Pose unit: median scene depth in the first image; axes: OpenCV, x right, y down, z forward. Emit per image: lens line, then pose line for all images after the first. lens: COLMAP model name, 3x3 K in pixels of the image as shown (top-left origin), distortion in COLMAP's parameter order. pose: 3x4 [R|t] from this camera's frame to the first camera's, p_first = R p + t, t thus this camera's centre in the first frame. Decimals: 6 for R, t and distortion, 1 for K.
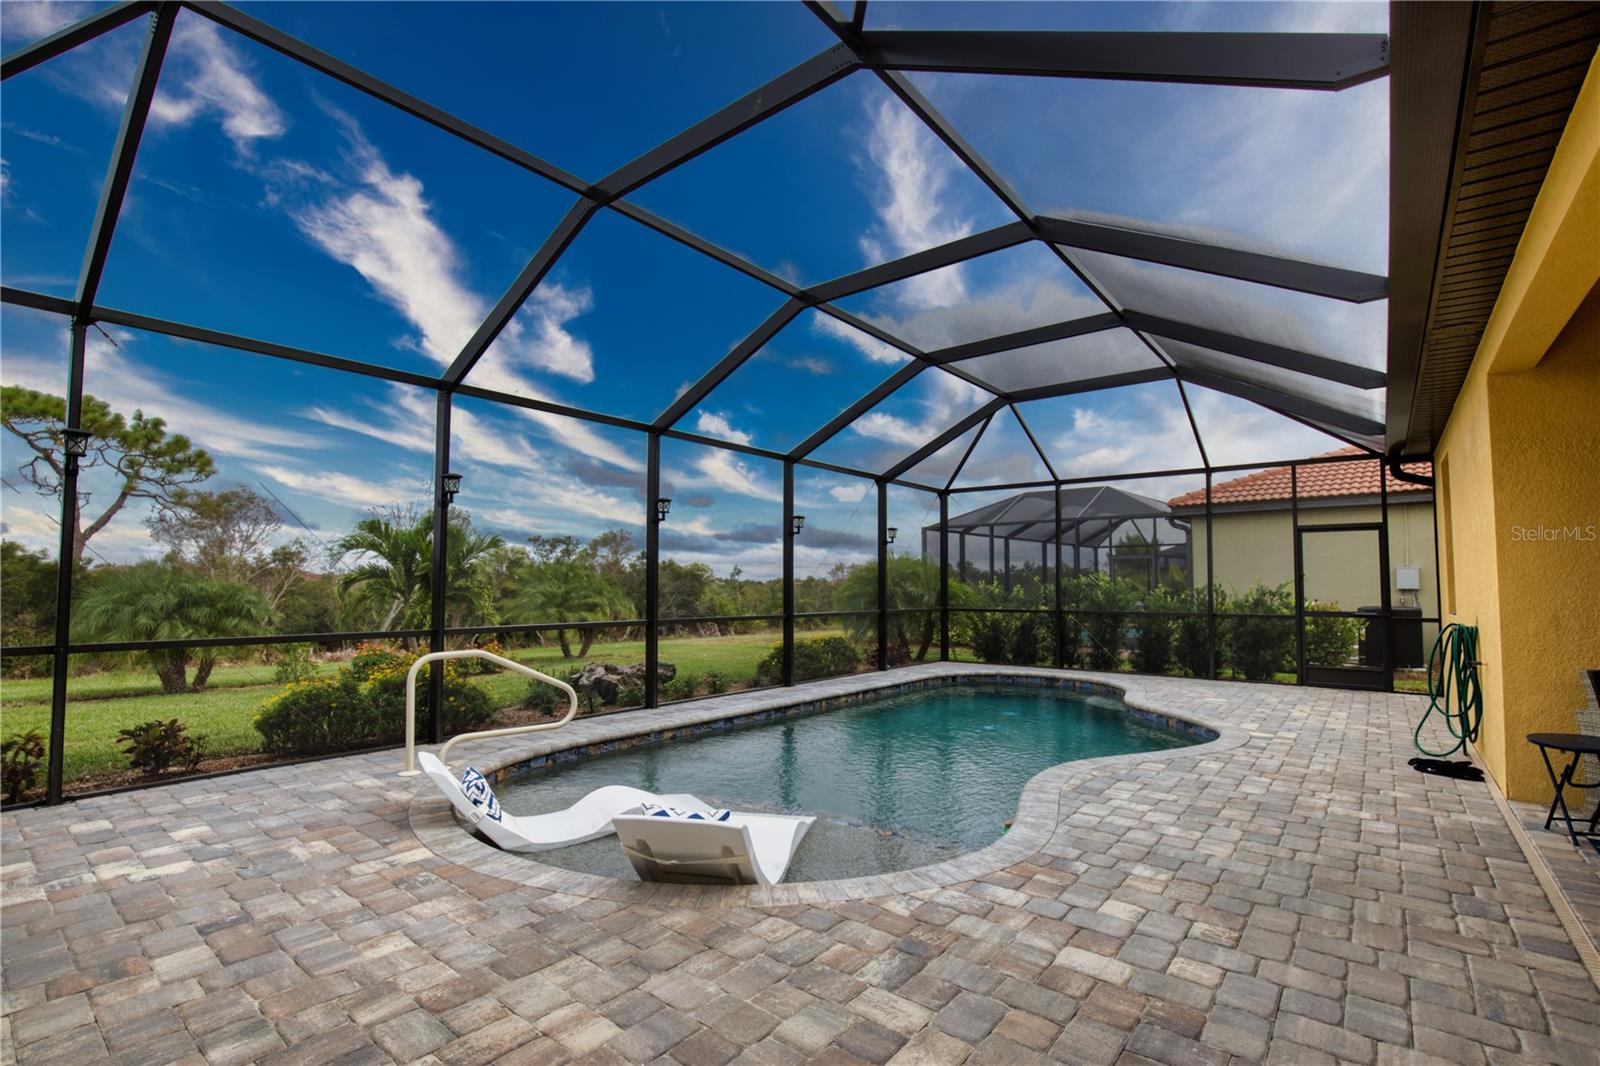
lens RADIAL K [[730.3, 0, 809.5], [0, 730.3, 538.3], [0, 0, 1]] dist [-0.036958, 0.006488]
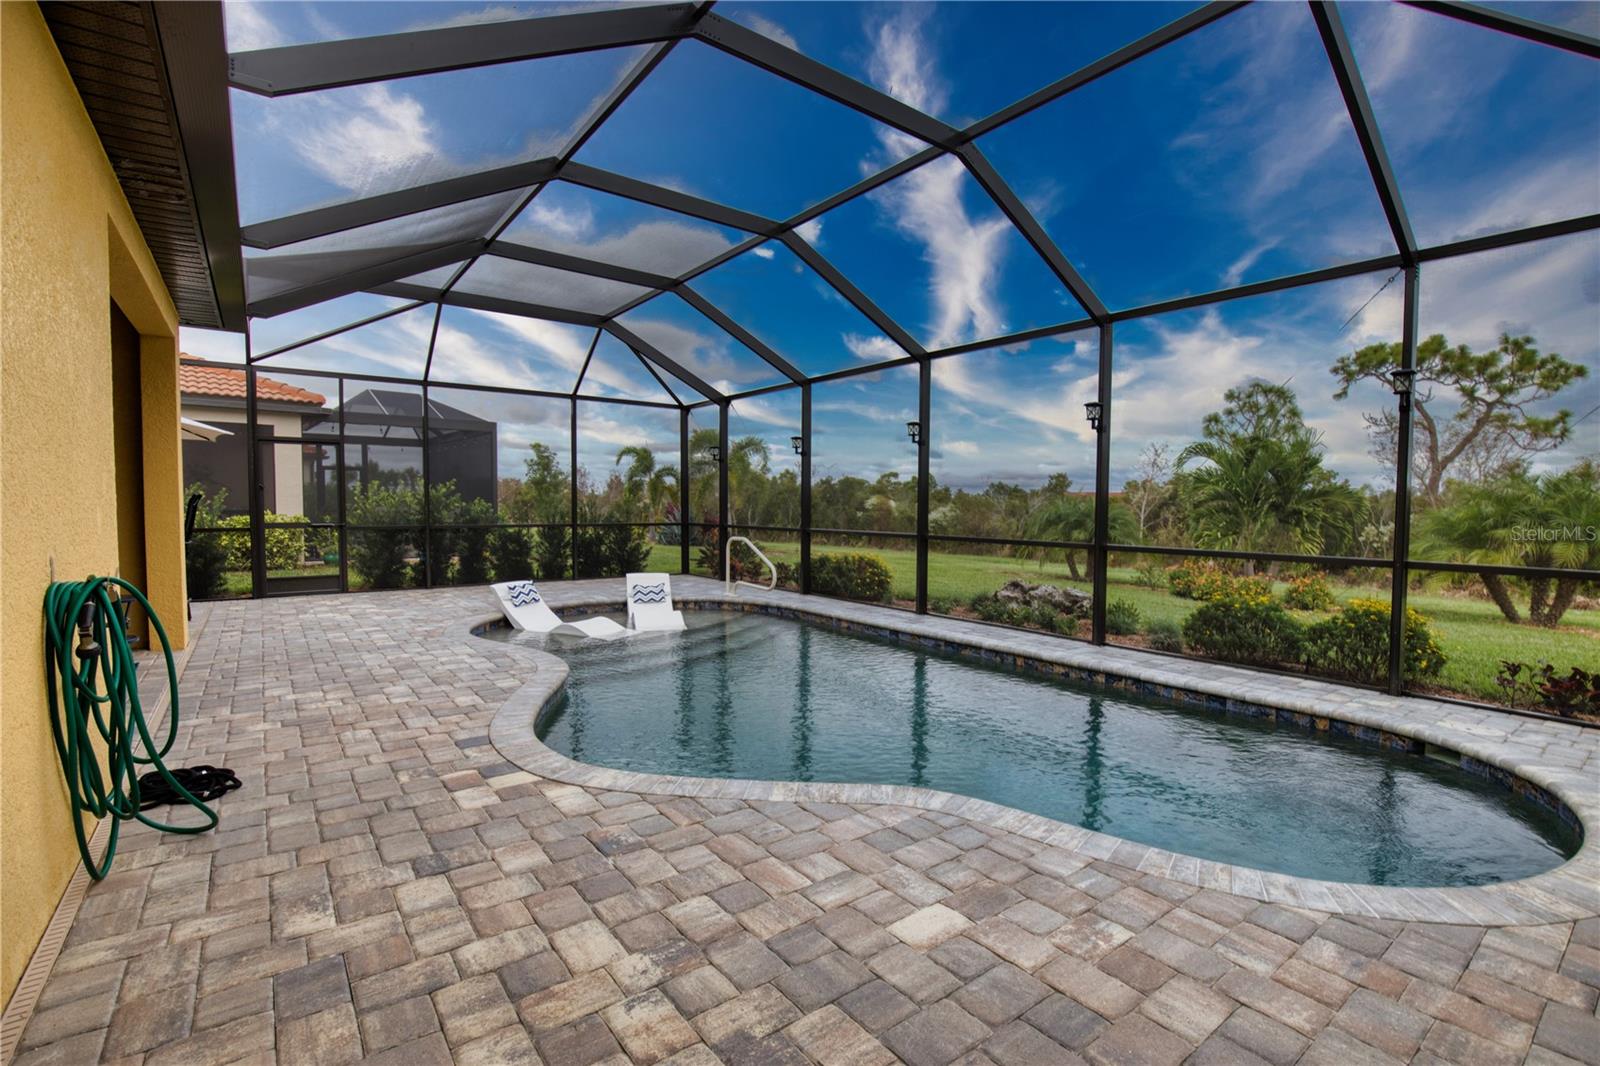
lens RADIAL K [[730.3, 0, 809.5], [0, 730.3, 538.3], [0, 0, 1]] dist [-0.036958, 0.006488]
pose [[-0.239804, 0.043591, -0.969842, 0.824655], [0.058478, 0.997826, 0.030389, 0.069437], [0.969059, -0.049427, -0.241831, 1.026633]]
